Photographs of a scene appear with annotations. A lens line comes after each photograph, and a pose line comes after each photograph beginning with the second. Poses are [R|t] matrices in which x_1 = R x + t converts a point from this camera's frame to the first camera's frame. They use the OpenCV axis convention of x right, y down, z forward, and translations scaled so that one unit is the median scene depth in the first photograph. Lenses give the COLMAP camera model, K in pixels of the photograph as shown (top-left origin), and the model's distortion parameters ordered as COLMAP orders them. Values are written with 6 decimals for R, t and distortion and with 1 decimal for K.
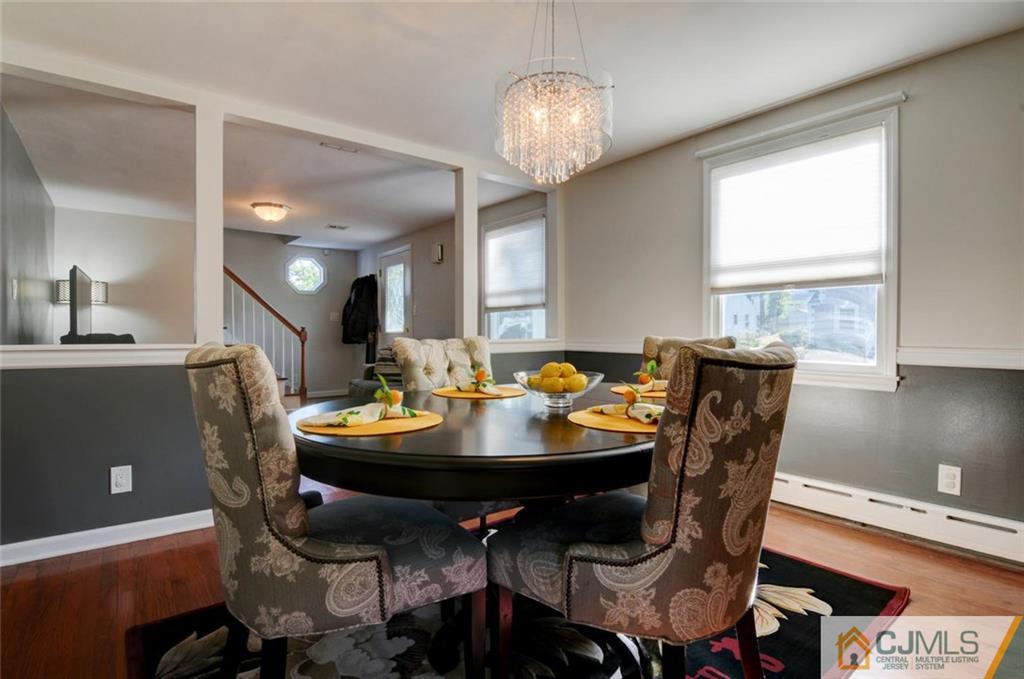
lens RADIAL K [[511.2, 0, 525.9], [0, 511.2, 324.0], [0, 0, 1]] dist [-0.001752, -0.000418]
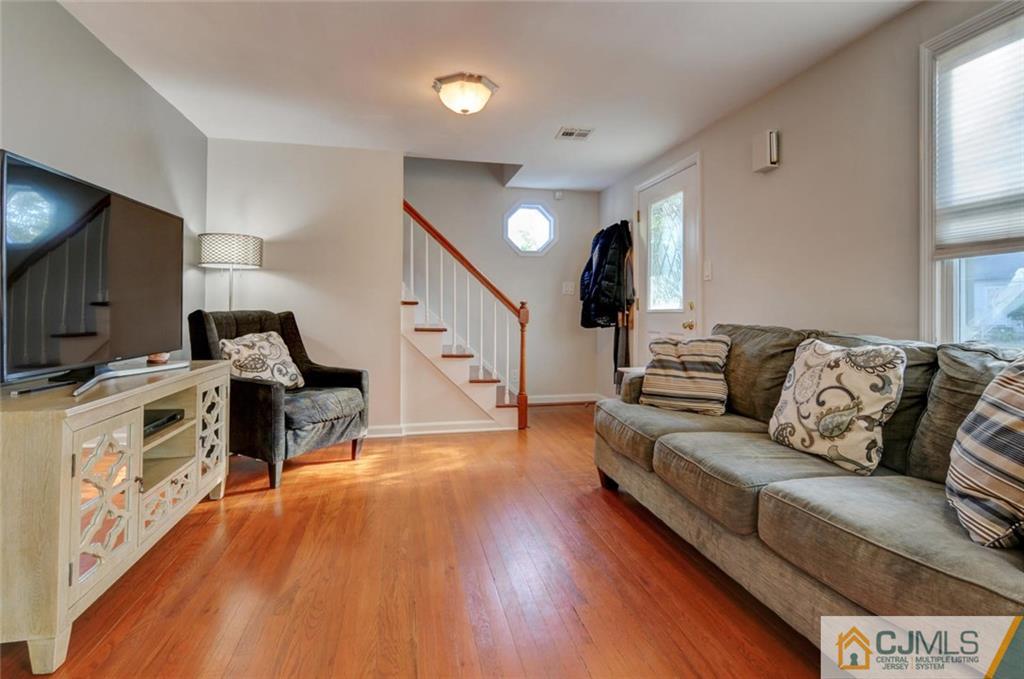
lens RADIAL K [[511.2, 0, 525.9], [0, 511.2, 324.0], [0, 0, 1]] dist [-0.001752, -0.000418]
pose [[0.905354, 0.018767, -0.424243, -0.154252], [-0.003836, 0.999344, 0.036021, 0.010684], [0.424641, -0.030984, 0.904831, 0.405373]]
